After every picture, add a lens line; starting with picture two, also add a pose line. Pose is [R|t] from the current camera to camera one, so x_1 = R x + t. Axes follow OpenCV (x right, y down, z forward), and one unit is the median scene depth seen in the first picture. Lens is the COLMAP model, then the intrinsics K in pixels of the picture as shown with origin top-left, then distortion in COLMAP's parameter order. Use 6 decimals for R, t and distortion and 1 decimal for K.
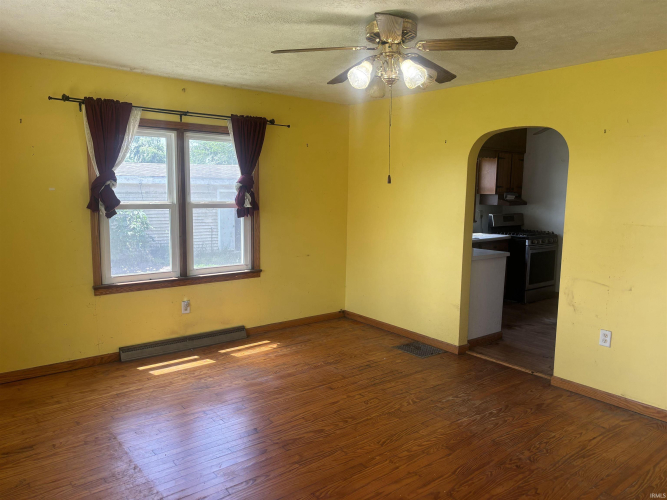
lens RADIAL K [[495.8, 0, 333.0], [0, 495.8, 251.6], [0, 0, 1]] dist [0.001366, 0.002043]
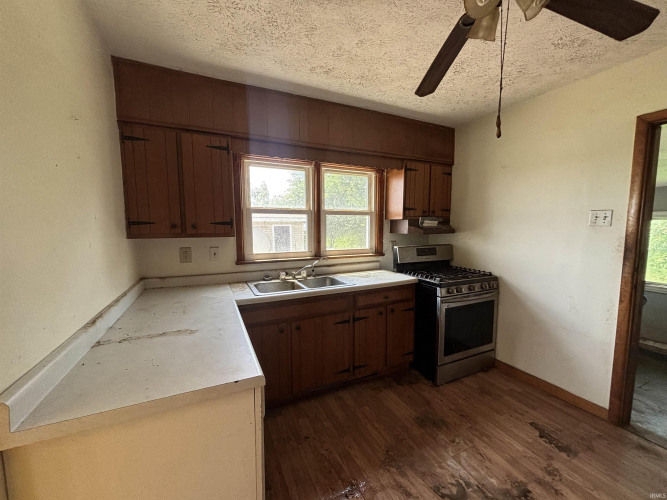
lens RADIAL K [[267.3, 0, 333.4], [0, 267.3, 249.0], [0, 0, 1]] dist [0.004373, 0.000590]
pose [[0.974185, 0.006398, -0.225661, 0.313046], [-0.014419, 0.999321, -0.033918, -0.055996], [0.225291, 0.036296, 0.973615, 0.586427]]
